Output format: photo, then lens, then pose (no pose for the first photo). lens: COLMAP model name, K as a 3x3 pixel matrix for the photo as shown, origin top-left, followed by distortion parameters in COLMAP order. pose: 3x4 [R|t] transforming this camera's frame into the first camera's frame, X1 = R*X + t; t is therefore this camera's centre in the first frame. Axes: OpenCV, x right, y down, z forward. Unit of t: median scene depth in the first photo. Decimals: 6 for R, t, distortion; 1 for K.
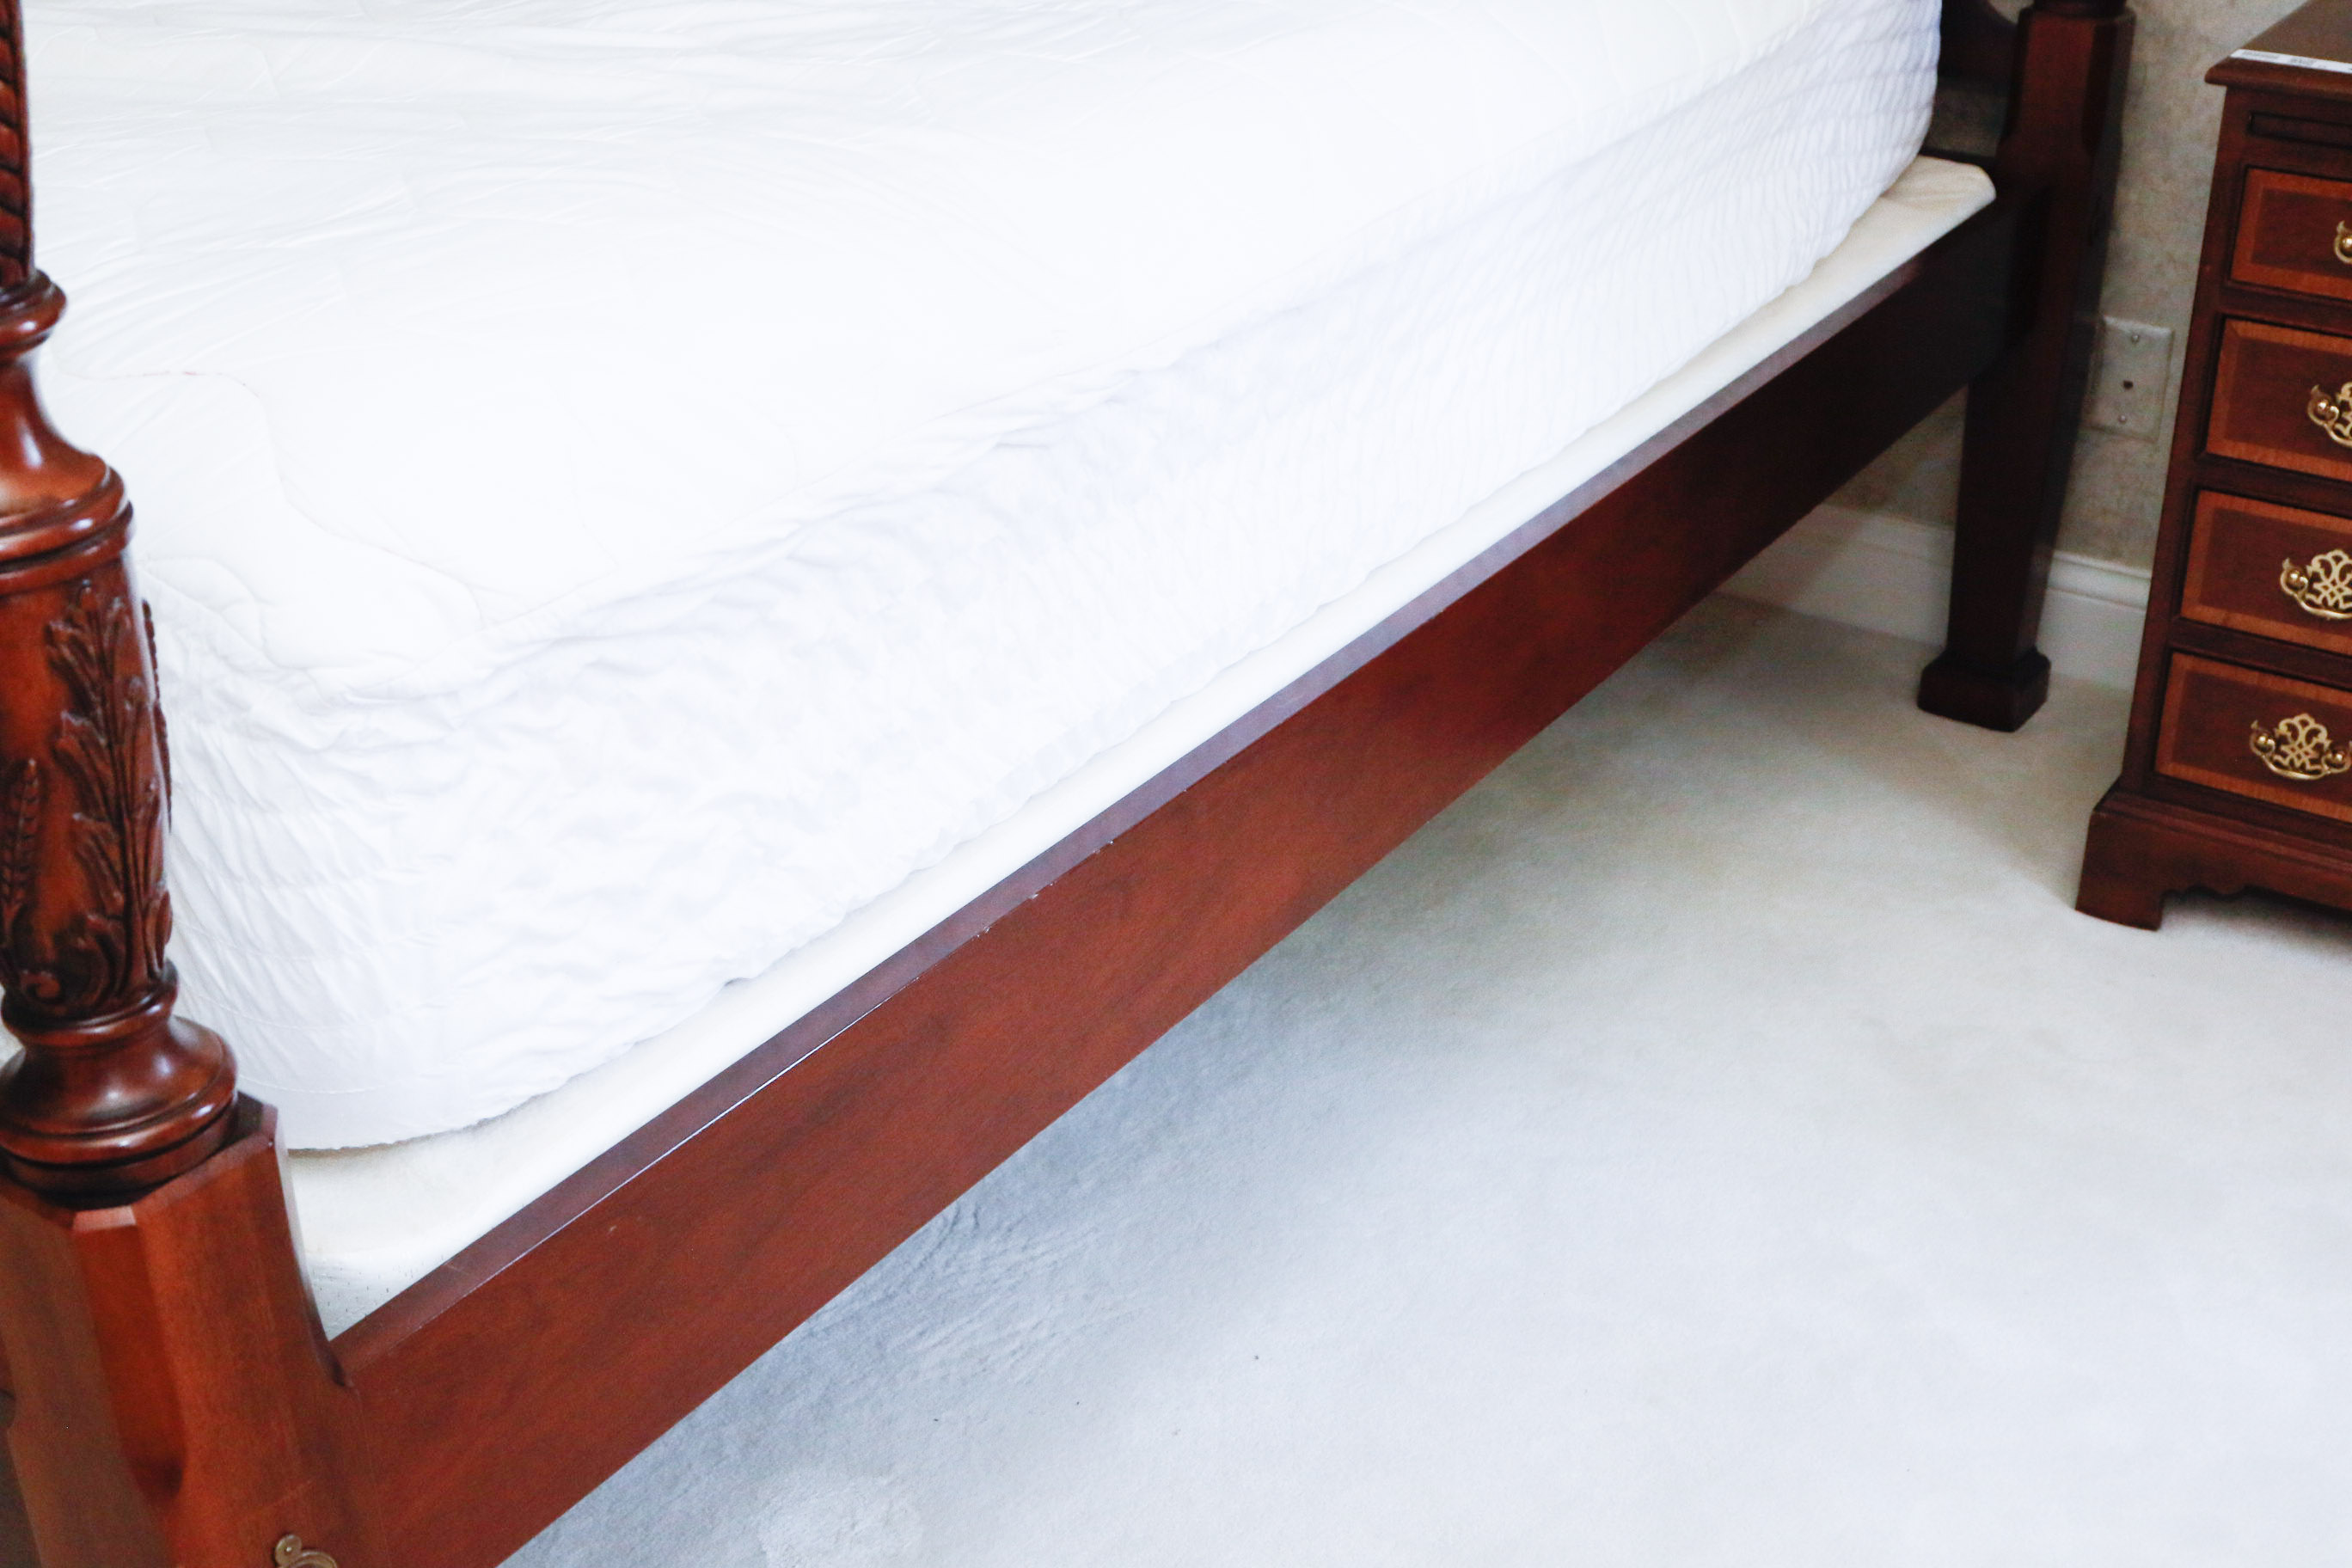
lens RADIAL K [[2916.5, 0, 1183.0], [0, 2916.5, 782.7], [0, 0, 1]] dist [-0.041532, 0.000000]
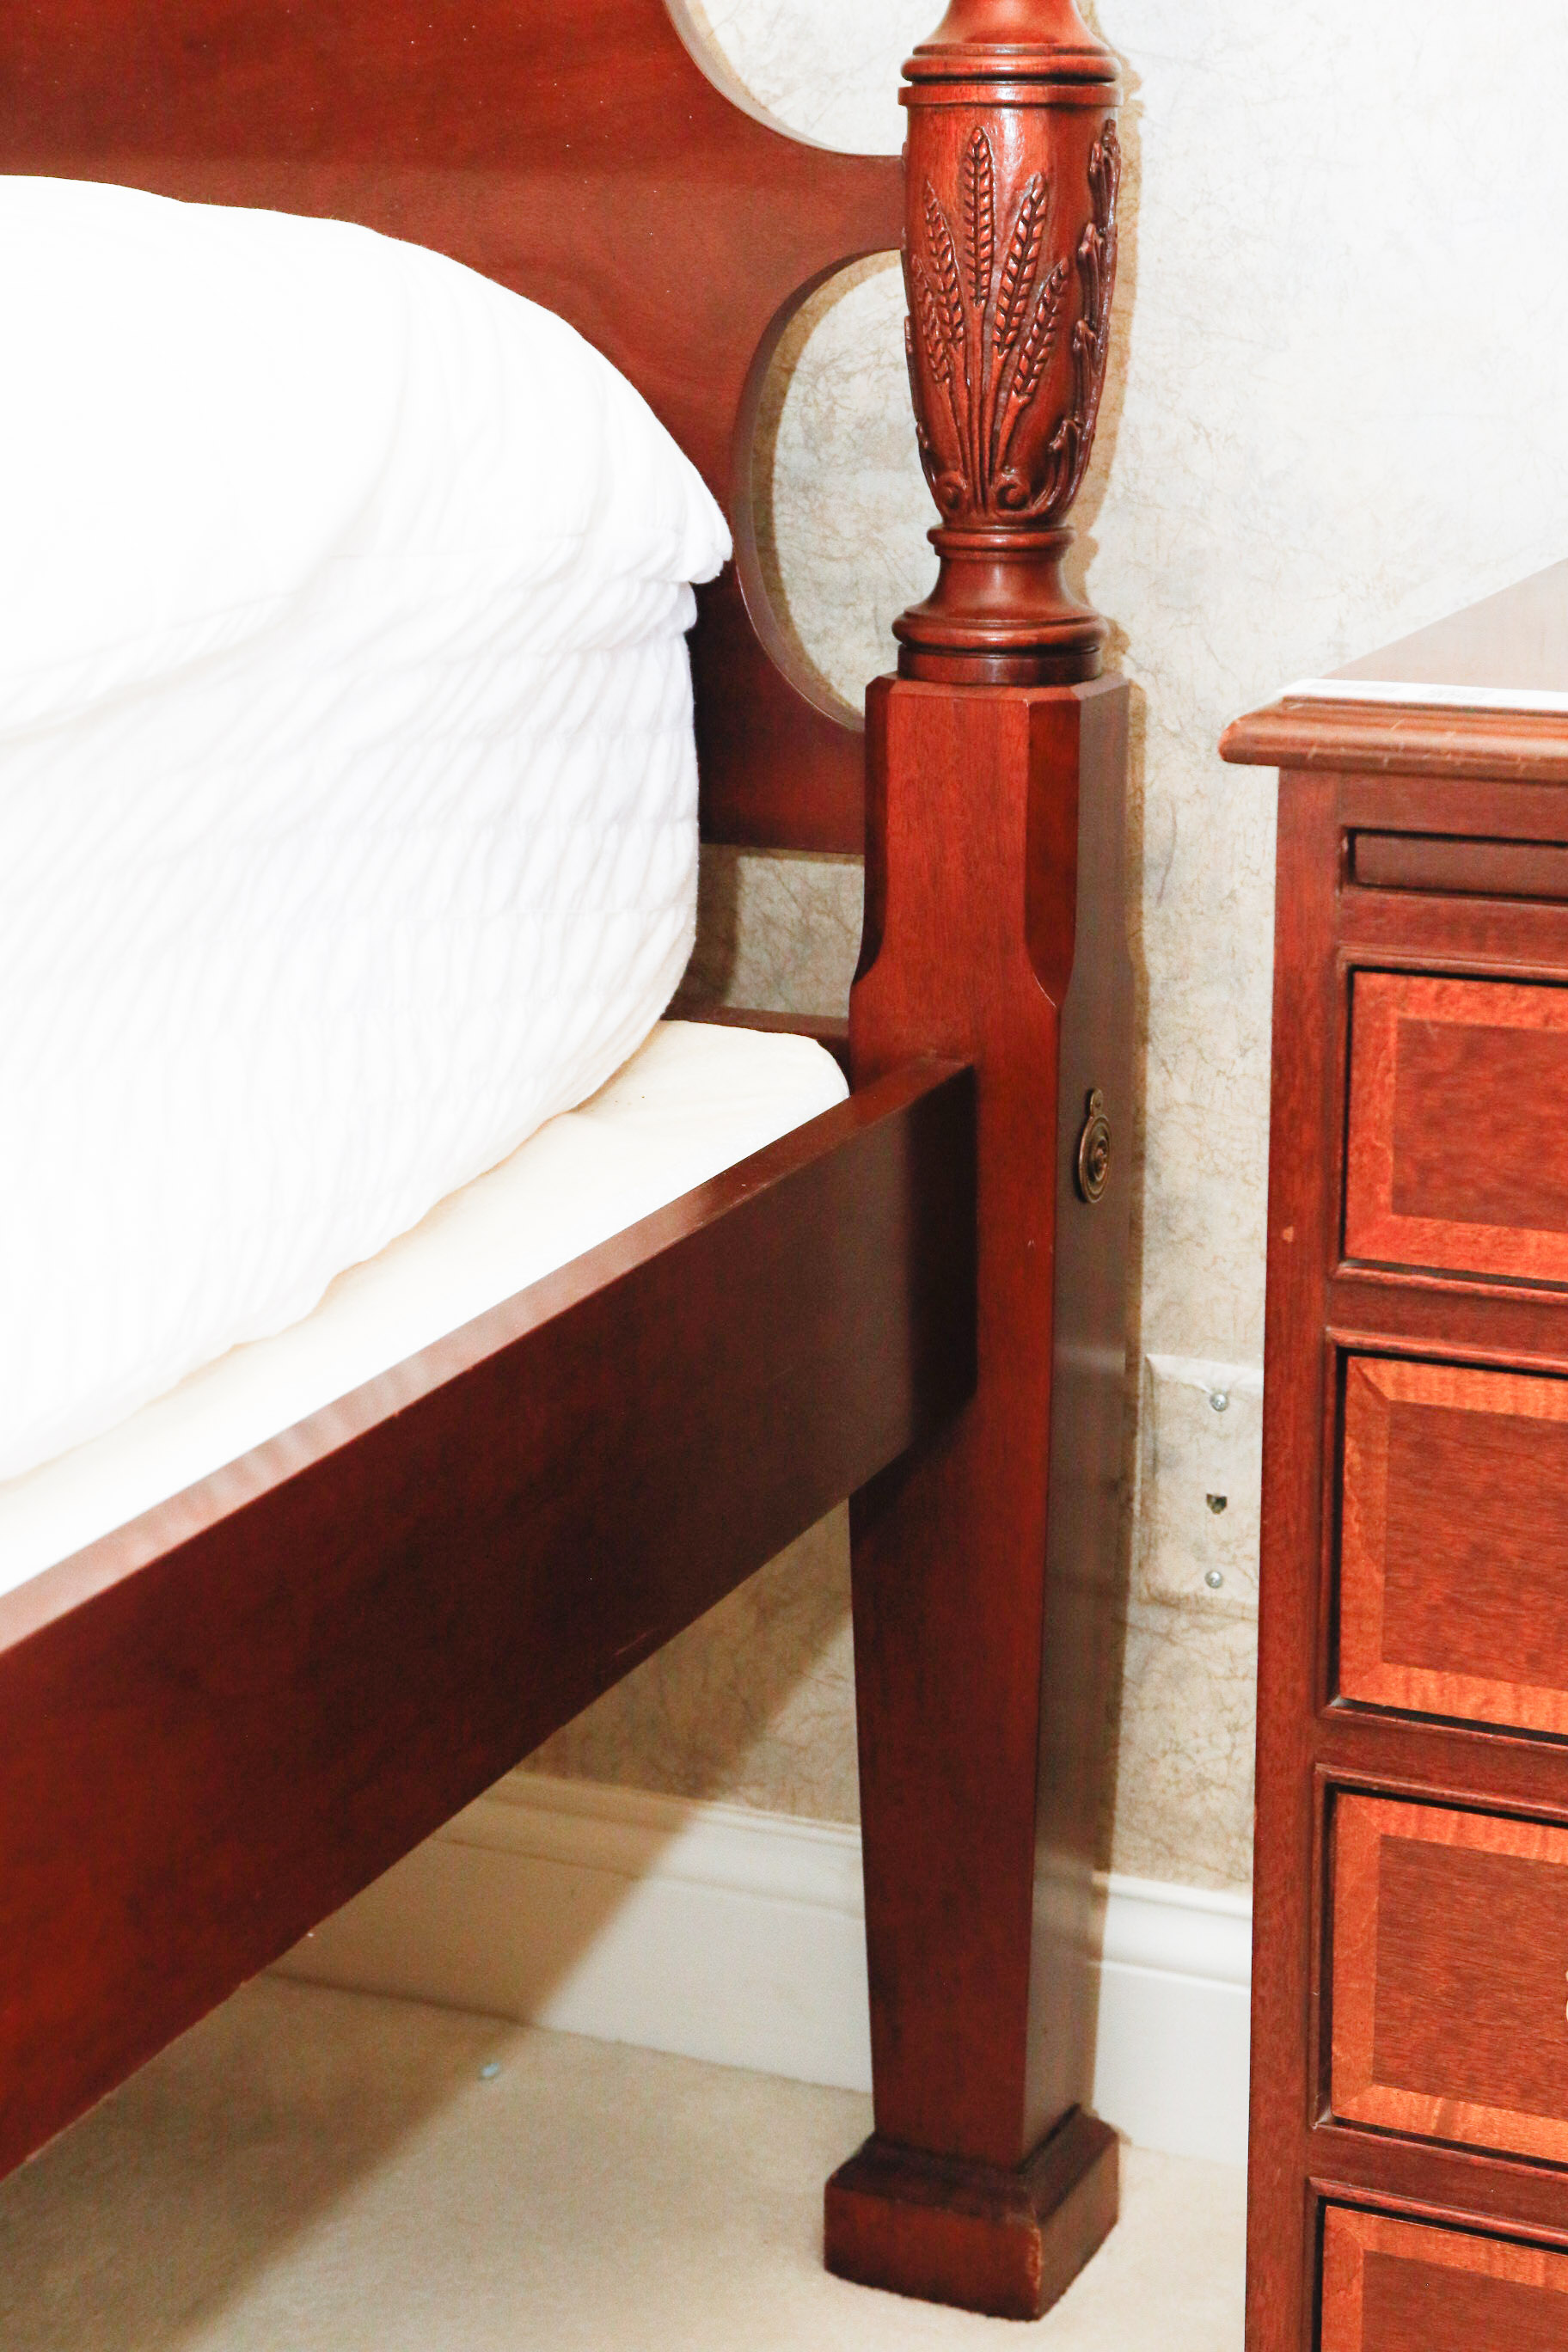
lens RADIAL K [[4030.2, 0, 775.9], [0, 4030.2, 1175.6], [0, 0, 1]] dist [0.019143, 0.000000]
pose [[0.987533, -0.046717, 0.150317, 0.186459], [0.076719, 0.976691, -0.200472, -0.074570], [-0.137448, 0.209505, 0.968099, 0.440610]]
